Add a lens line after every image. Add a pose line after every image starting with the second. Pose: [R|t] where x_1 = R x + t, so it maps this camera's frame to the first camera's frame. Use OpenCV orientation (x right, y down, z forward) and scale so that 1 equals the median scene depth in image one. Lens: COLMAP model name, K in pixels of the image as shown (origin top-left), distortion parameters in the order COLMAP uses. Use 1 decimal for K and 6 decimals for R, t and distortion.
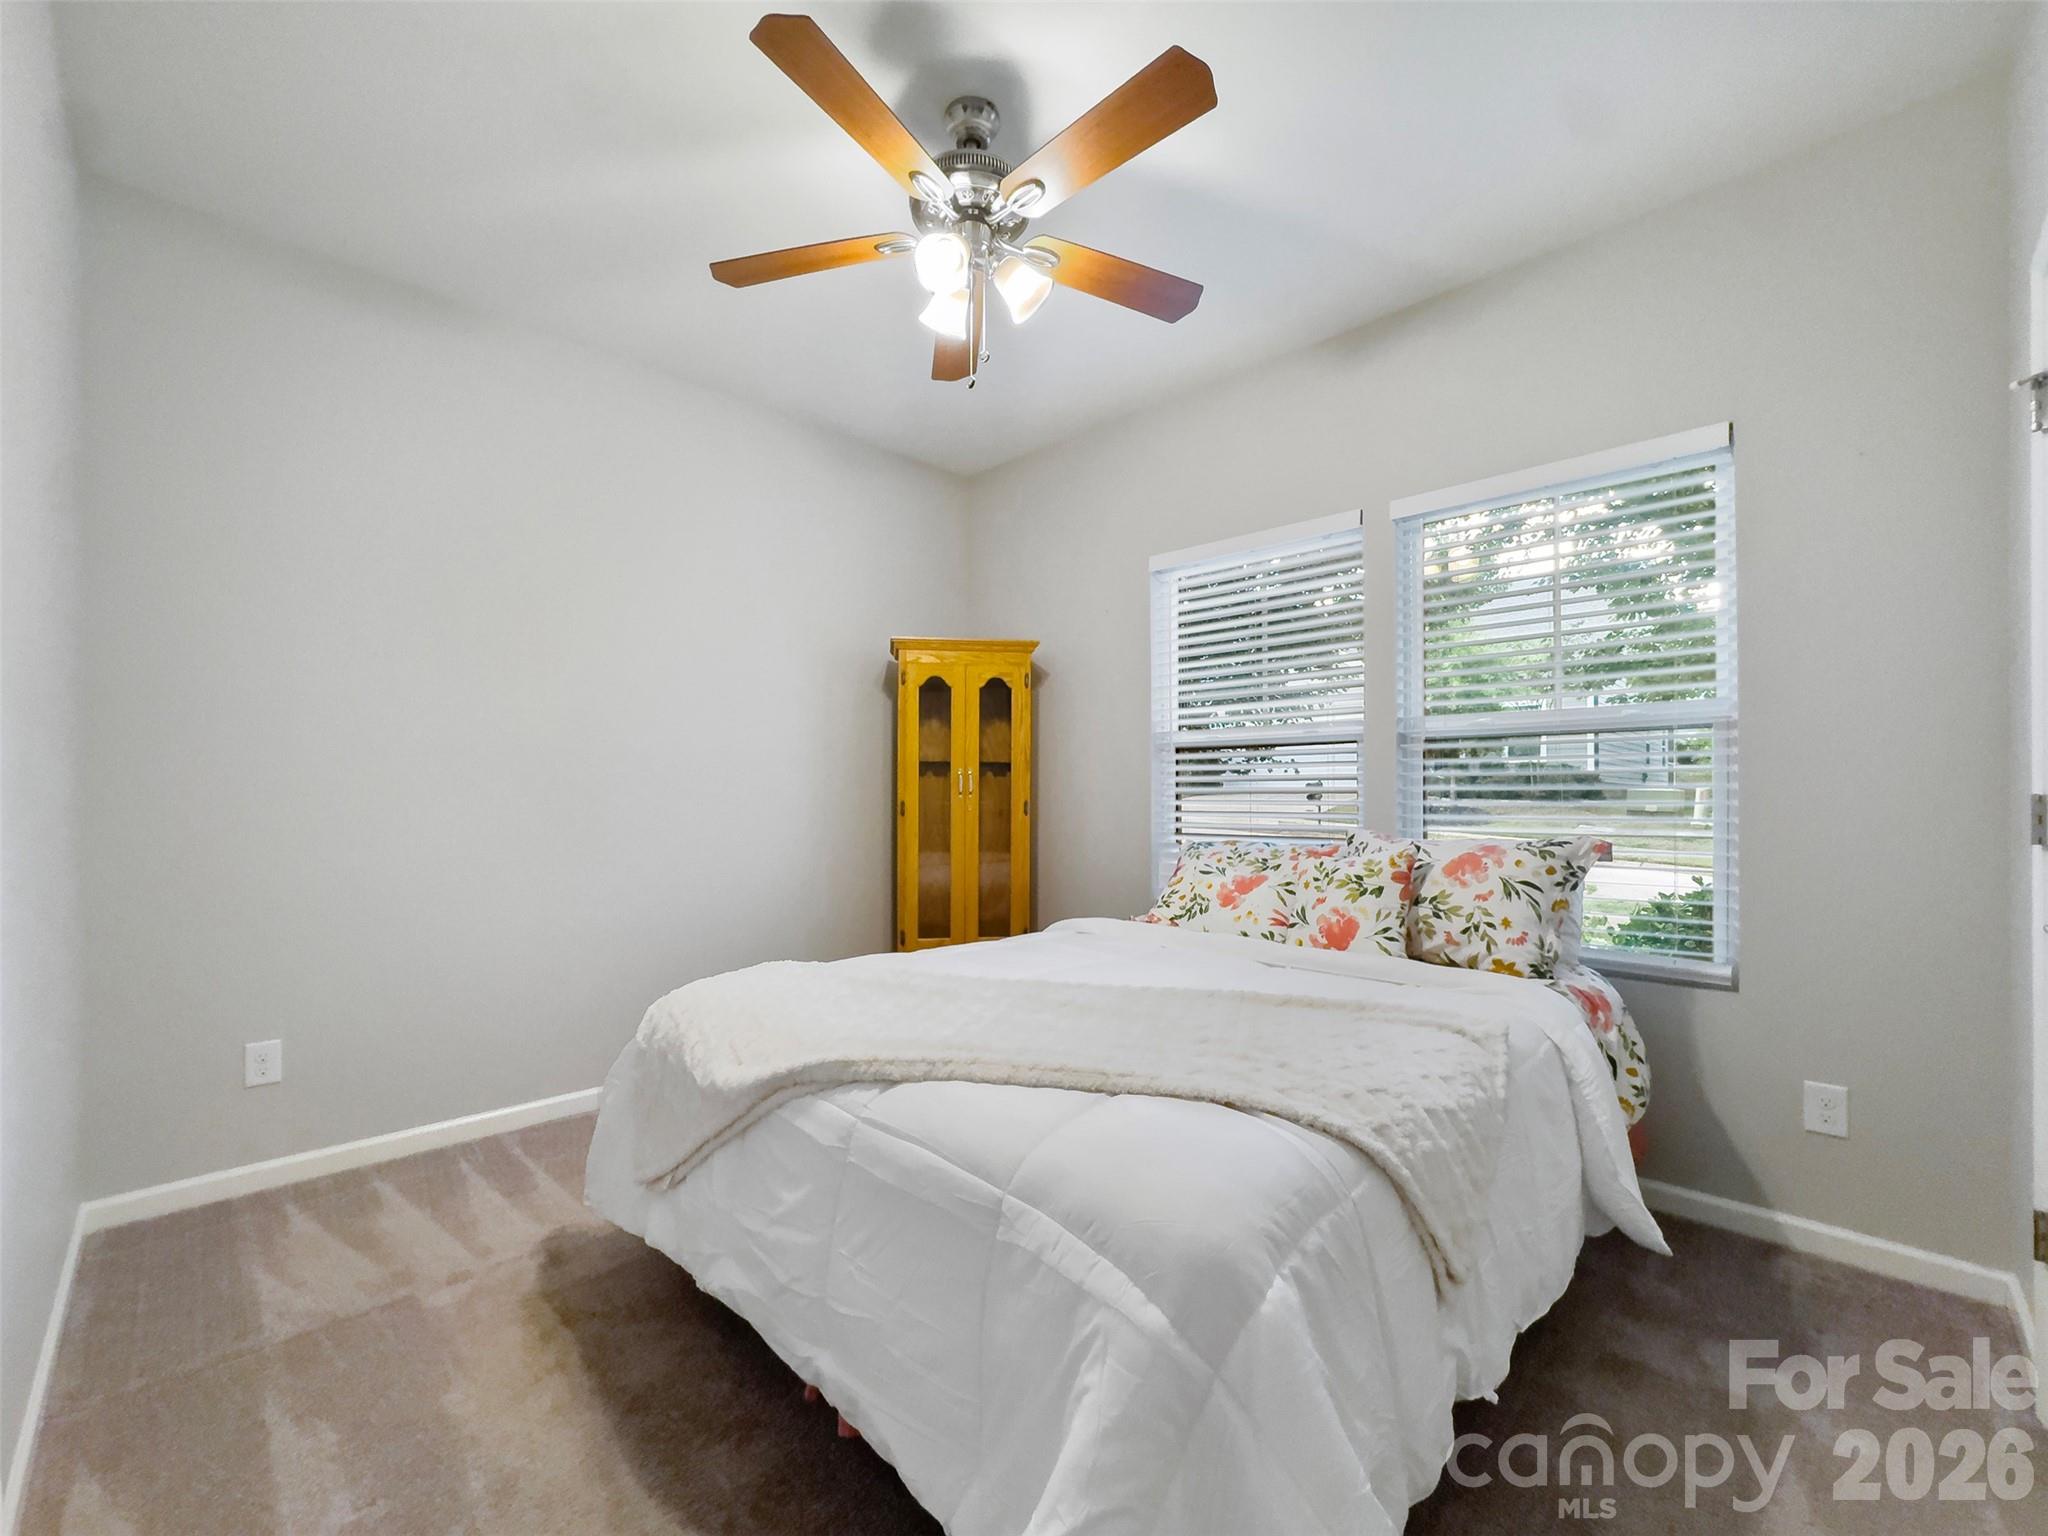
lens RADIAL K [[841.3, 0, 1026.4], [0, 841.3, 773.7], [0, 0, 1]] dist [-0.001624, 0.003193]
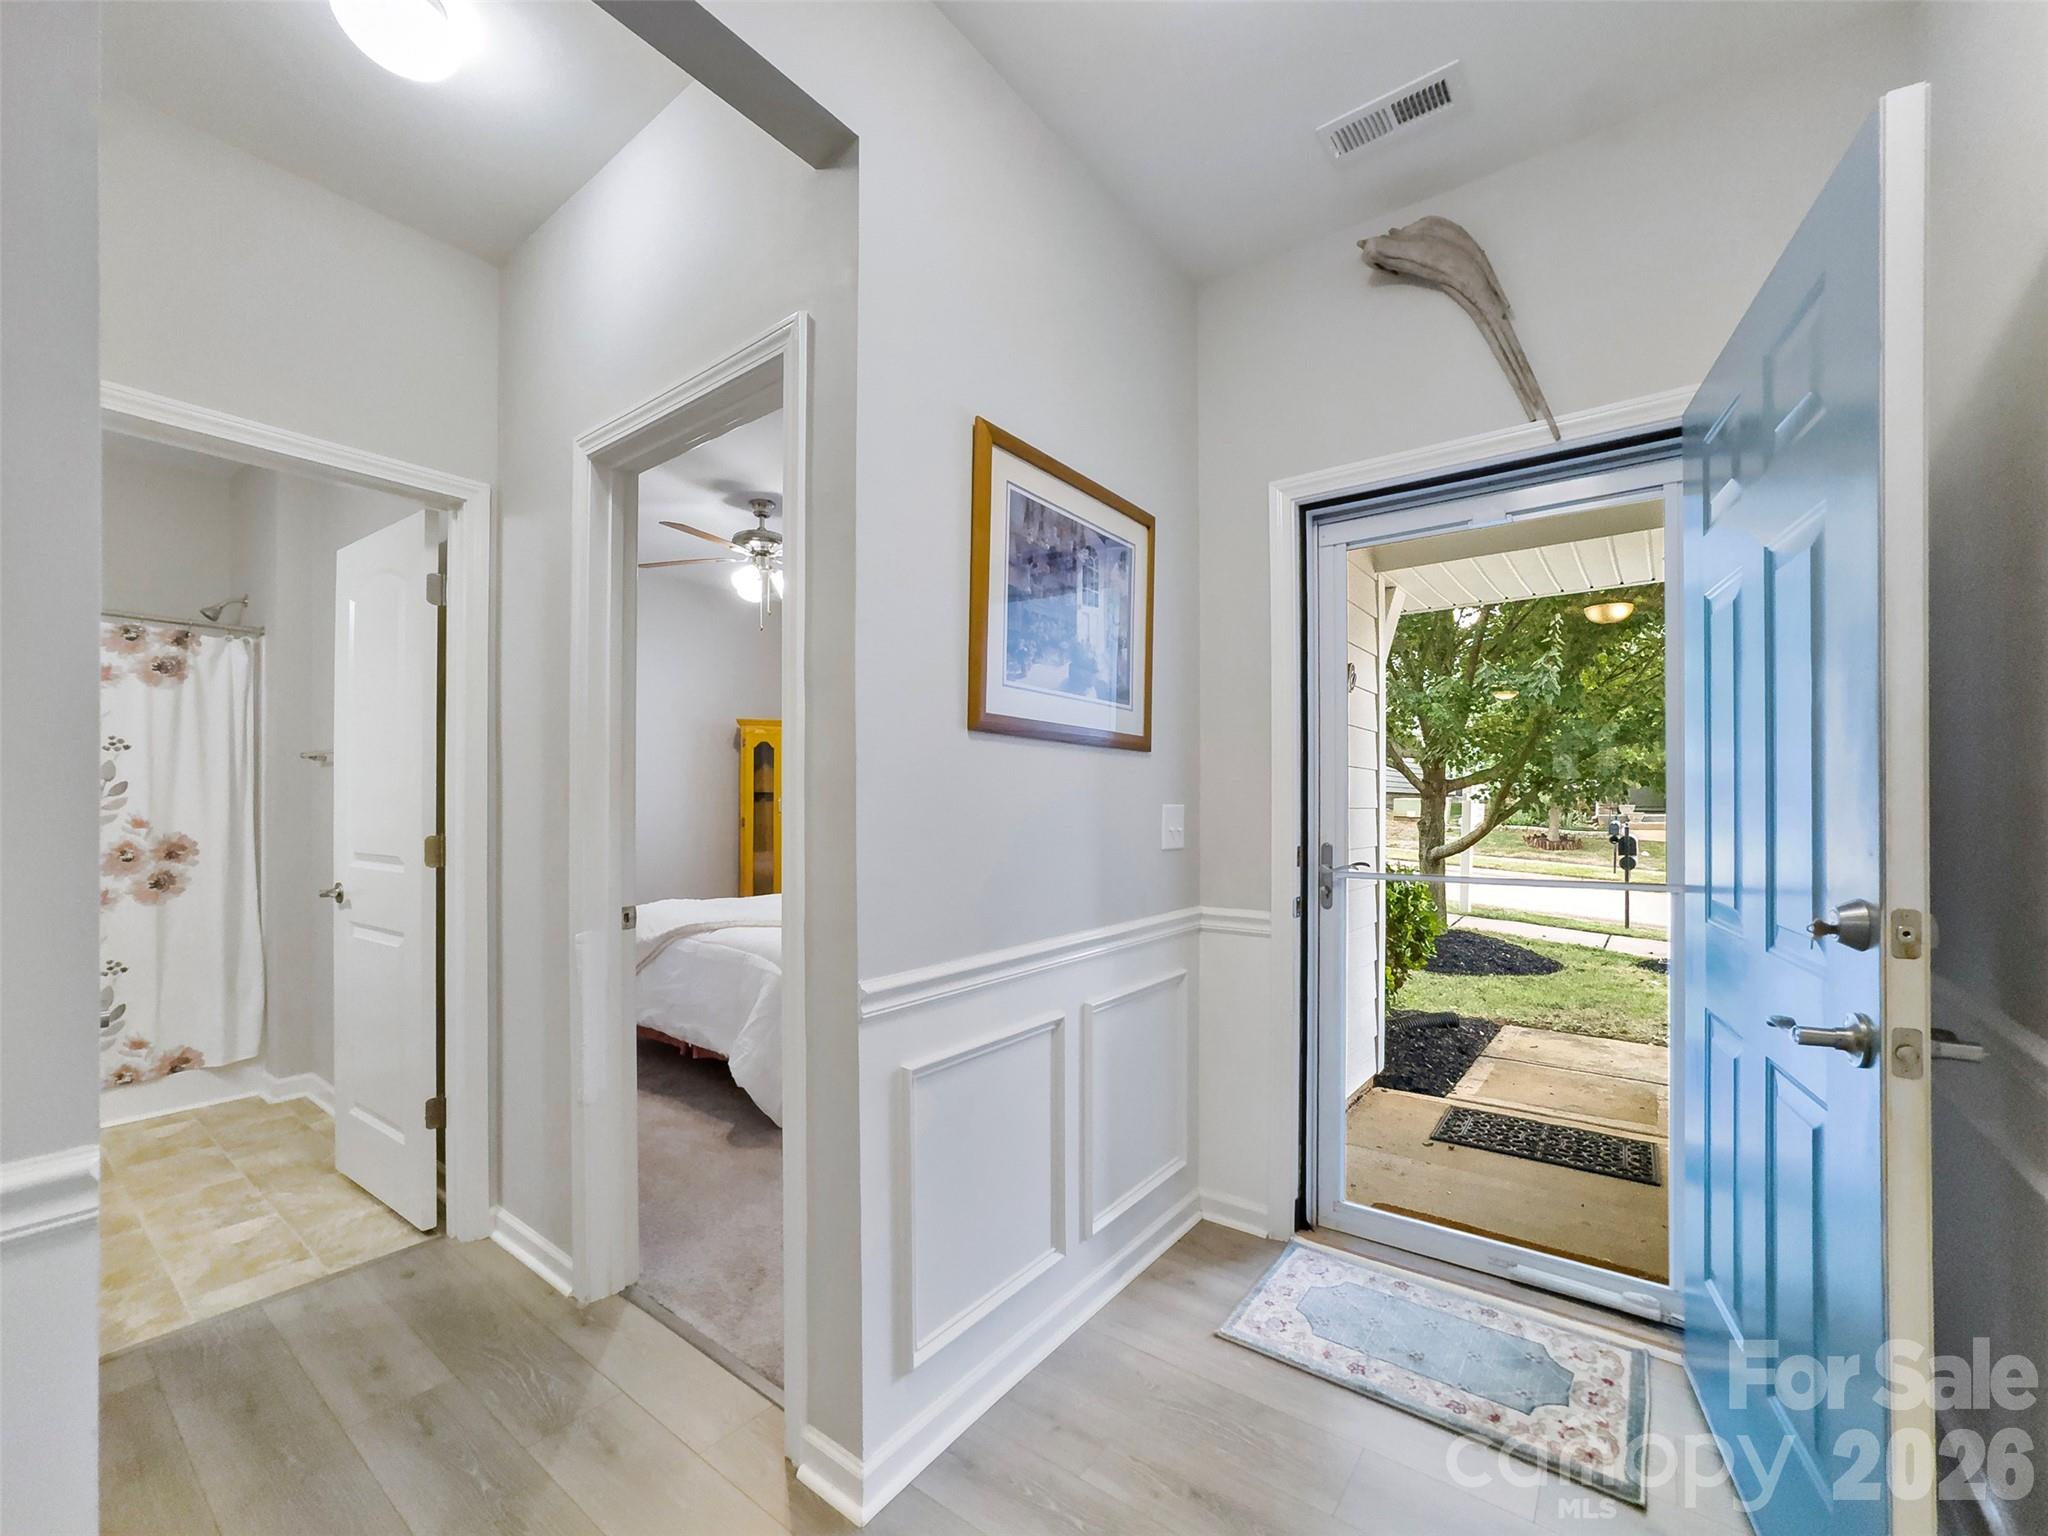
lens RADIAL K [[841.3, 0, 1010.4], [0, 841.3, 781.1], [0, 0, 1]] dist [-0.001624, 0.003193]
pose [[0.993582, 0.002155, 0.113094, 0.335007], [-0.003186, 0.999955, 0.008936, -0.099234], [-0.113070, -0.009239, 0.993544, -1.251107]]
